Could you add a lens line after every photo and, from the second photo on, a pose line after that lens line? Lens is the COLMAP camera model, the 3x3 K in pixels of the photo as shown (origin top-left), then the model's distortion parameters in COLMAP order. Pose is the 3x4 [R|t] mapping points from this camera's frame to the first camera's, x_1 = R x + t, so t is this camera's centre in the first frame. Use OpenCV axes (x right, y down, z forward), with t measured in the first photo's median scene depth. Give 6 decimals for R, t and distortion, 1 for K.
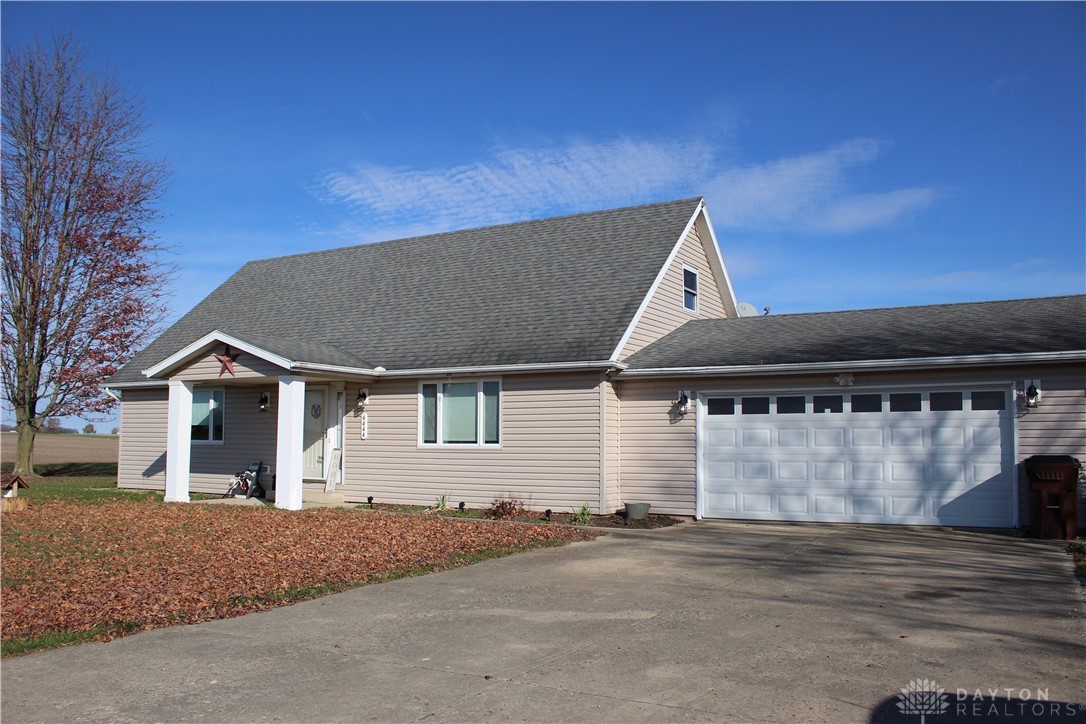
lens RADIAL K [[882.4, 0, 545.8], [0, 882.4, 388.7], [0, 0, 1]] dist [-0.126100, 0.064656]
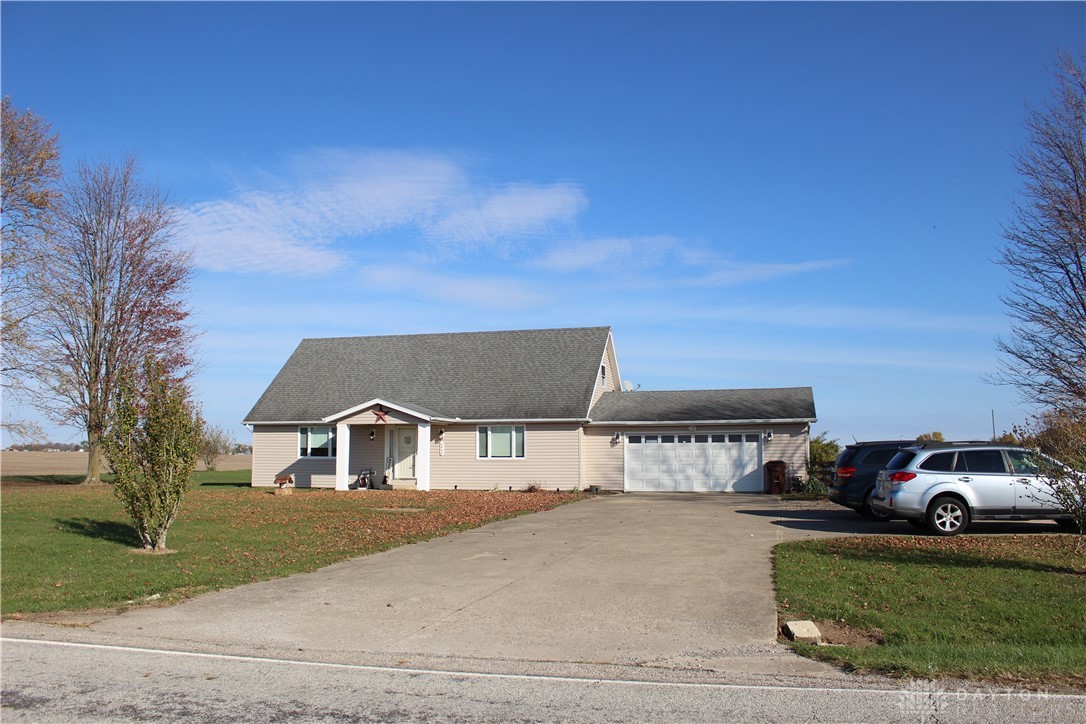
lens RADIAL K [[882.4, 0, 541.2], [0, 882.4, 391.7], [0, 0, 1]] dist [-0.126100, 0.064656]
pose [[0.967803, 0.012643, 0.251391, -0.502190], [-0.009590, 0.999865, -0.013364, -0.058125], [-0.251526, 0.010523, 0.967793, -0.913431]]
